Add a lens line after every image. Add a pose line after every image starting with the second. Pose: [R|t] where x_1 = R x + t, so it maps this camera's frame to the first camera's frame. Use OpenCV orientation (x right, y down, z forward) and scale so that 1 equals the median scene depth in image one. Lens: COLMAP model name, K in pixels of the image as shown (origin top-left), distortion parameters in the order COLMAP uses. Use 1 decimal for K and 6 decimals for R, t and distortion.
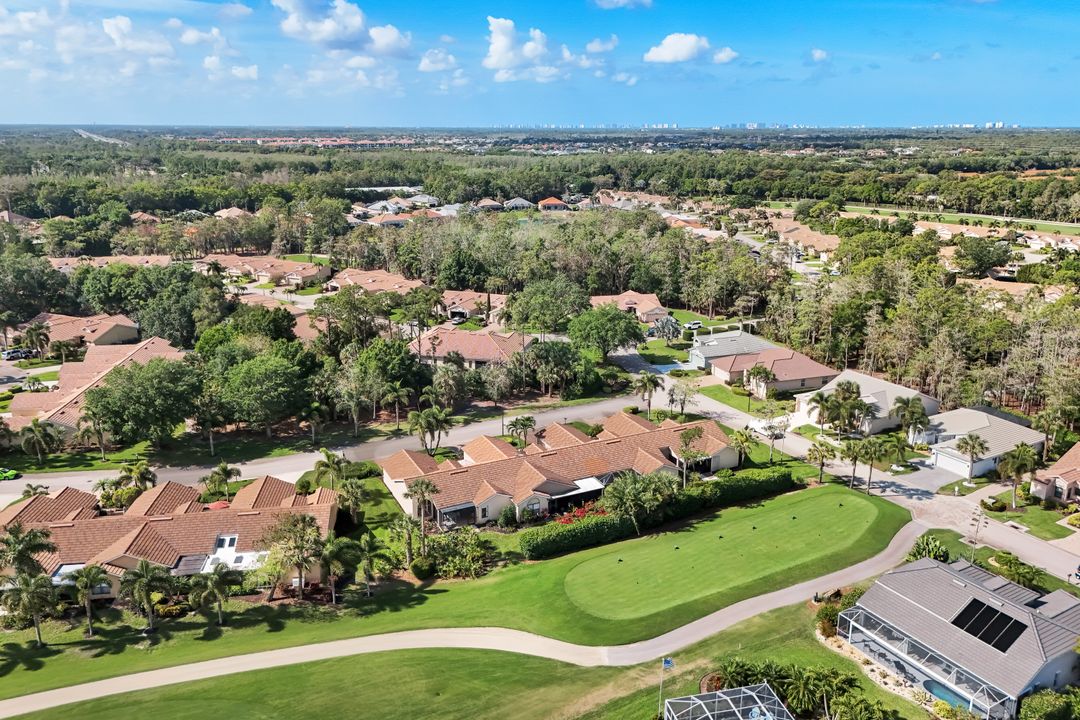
lens RADIAL K [[801.4, 0, 536.4], [0, 801.4, 326.9], [0, 0, 1]] dist [0.078966, -0.088150]
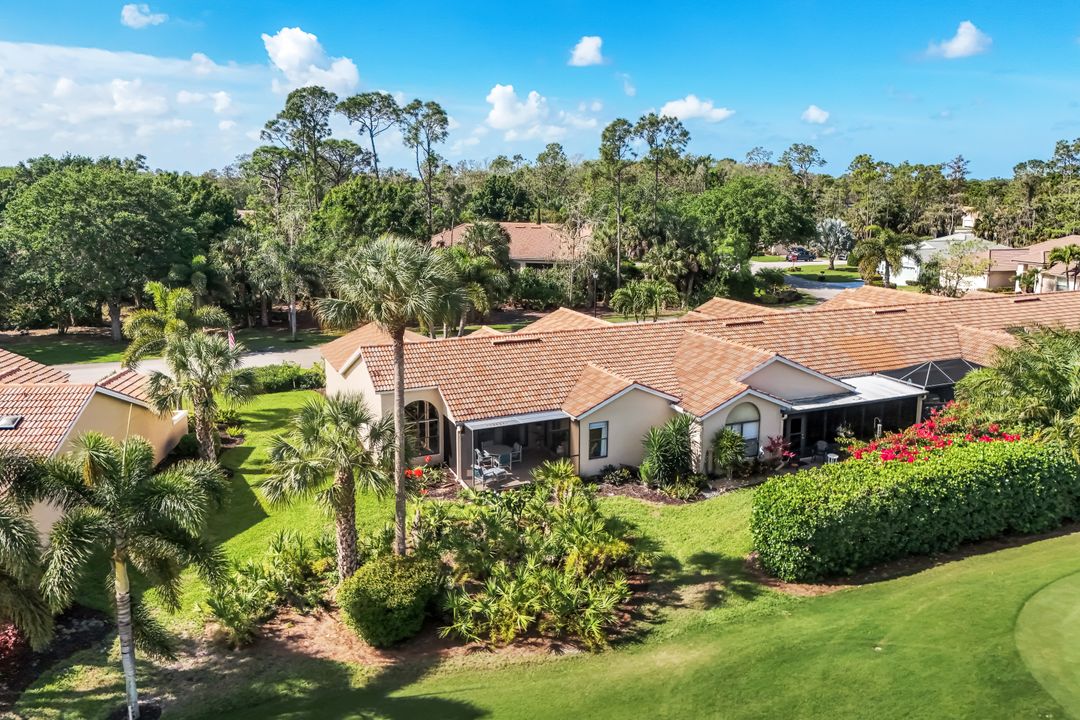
lens RADIAL K [[801.4, 0, 536.4], [0, 801.4, 326.9], [0, 0, 1]] dist [0.078966, -0.088150]
pose [[0.999482, 0.006870, -0.031447, -0.079051], [-0.009071, 0.997479, -0.070386, 0.205233], [0.030884, 0.070635, 0.997024, 0.662340]]
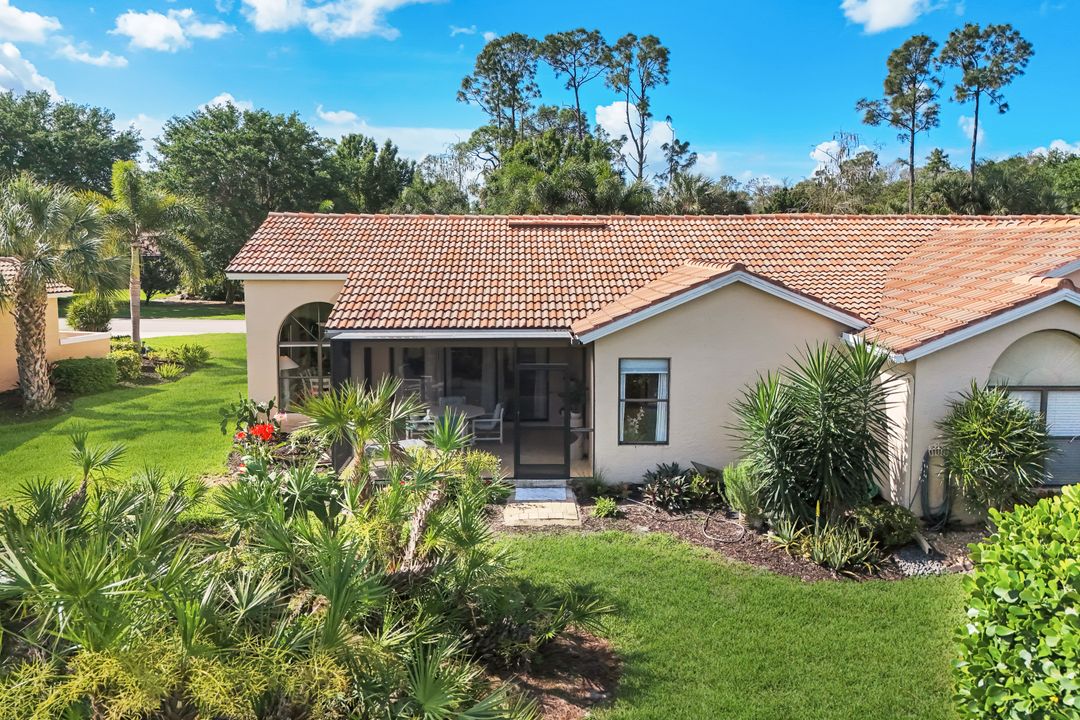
lens RADIAL K [[801.4, 0, 536.4], [0, 801.4, 326.9], [0, 0, 1]] dist [0.078966, -0.088150]
pose [[0.910157, 0.042130, -0.412115, -0.023577], [-0.099799, 0.987815, -0.119423, 0.233838], [0.402062, 0.149822, 0.903272, 0.856660]]
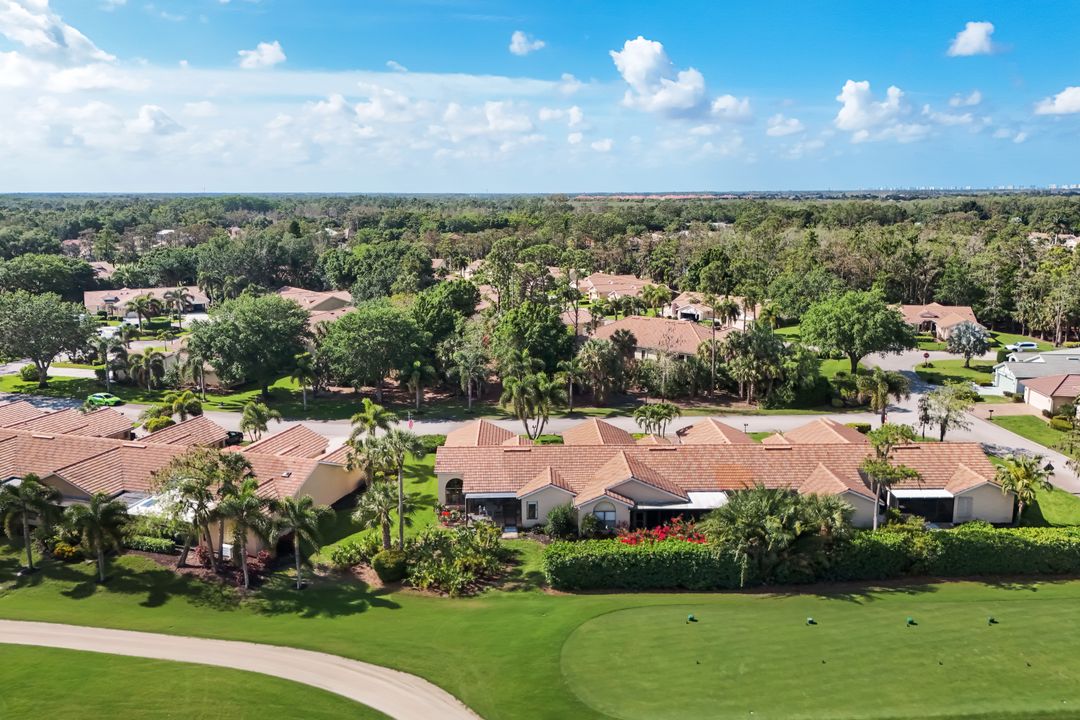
lens RADIAL K [[801.4, 0, 536.4], [0, 801.4, 326.9], [0, 0, 1]] dist [0.078966, -0.088150]
pose [[0.909357, 0.063915, -0.411076, 0.200581], [-0.095619, 0.993784, -0.057005, 0.116221], [0.404878, 0.091144, 0.909817, 0.381631]]
